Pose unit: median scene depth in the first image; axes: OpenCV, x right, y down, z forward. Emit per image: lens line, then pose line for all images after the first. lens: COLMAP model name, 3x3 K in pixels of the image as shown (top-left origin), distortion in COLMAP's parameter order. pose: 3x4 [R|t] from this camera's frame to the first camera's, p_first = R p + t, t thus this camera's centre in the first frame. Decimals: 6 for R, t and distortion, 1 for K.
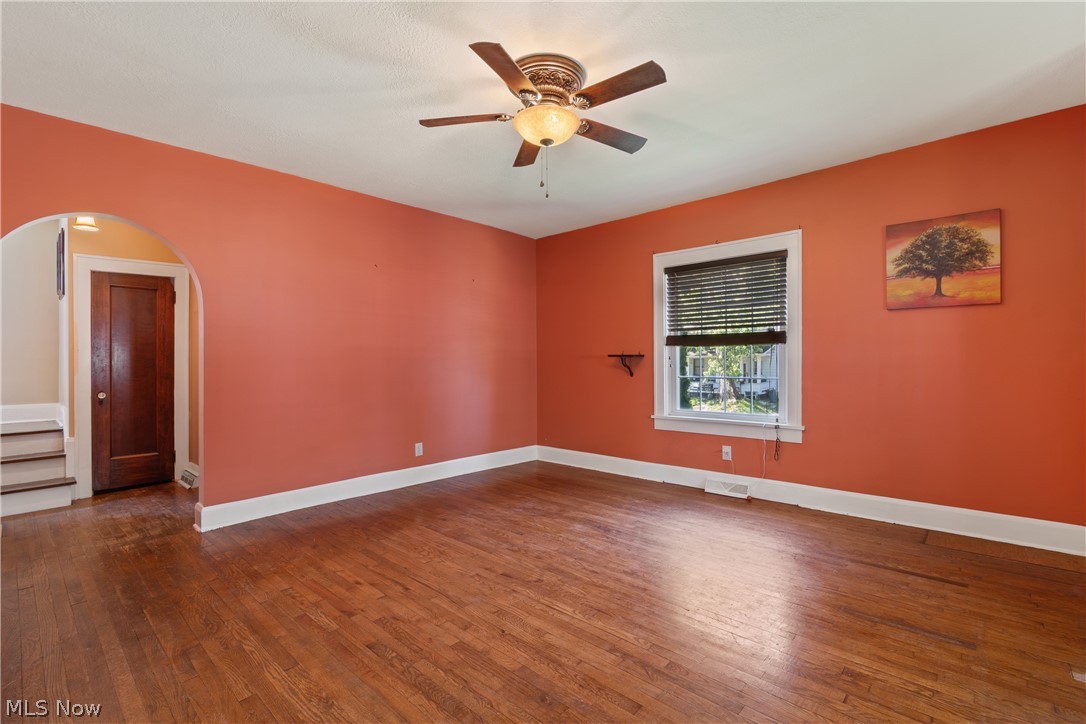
lens RADIAL K [[484.3, 0, 589.5], [0, 484.3, 360.3], [0, 0, 1]] dist [-0.009771, -0.000604]
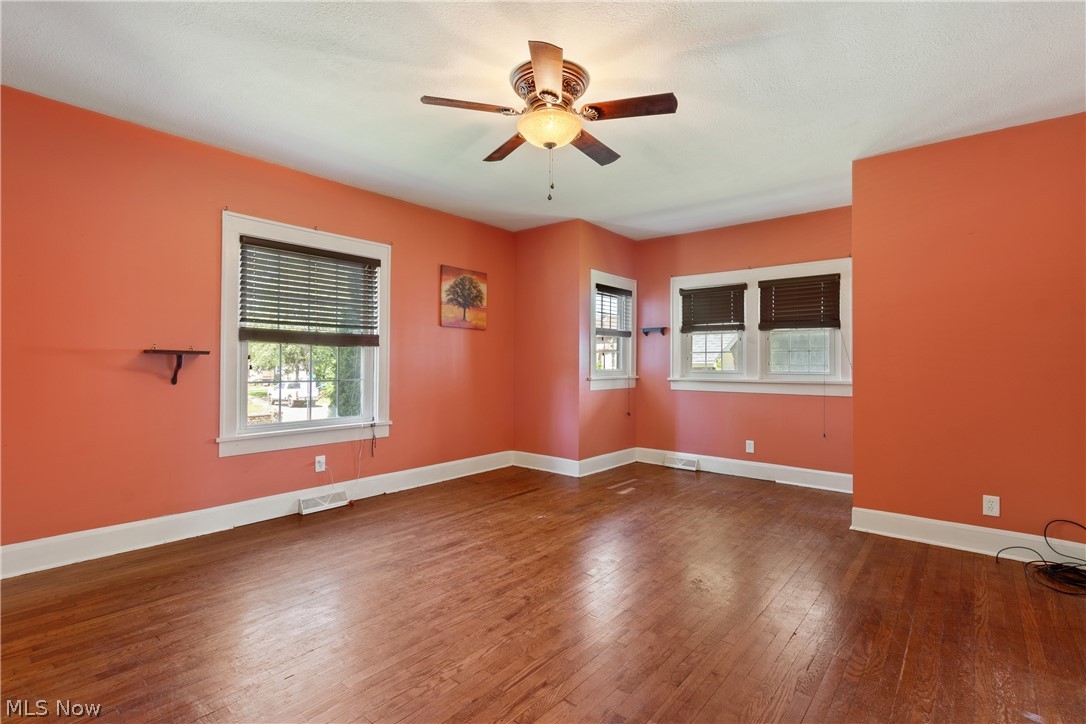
lens RADIAL K [[486.9, 0, 546.7], [0, 486.9, 359.5], [0, 0, 1]] dist [0.000683, -0.000030]
pose [[0.013736, 0.010784, 0.999848, -0.930078], [-0.012846, 0.999861, -0.010608, 0.001100], [-0.999823, -0.012698, 0.013872, 0.838424]]
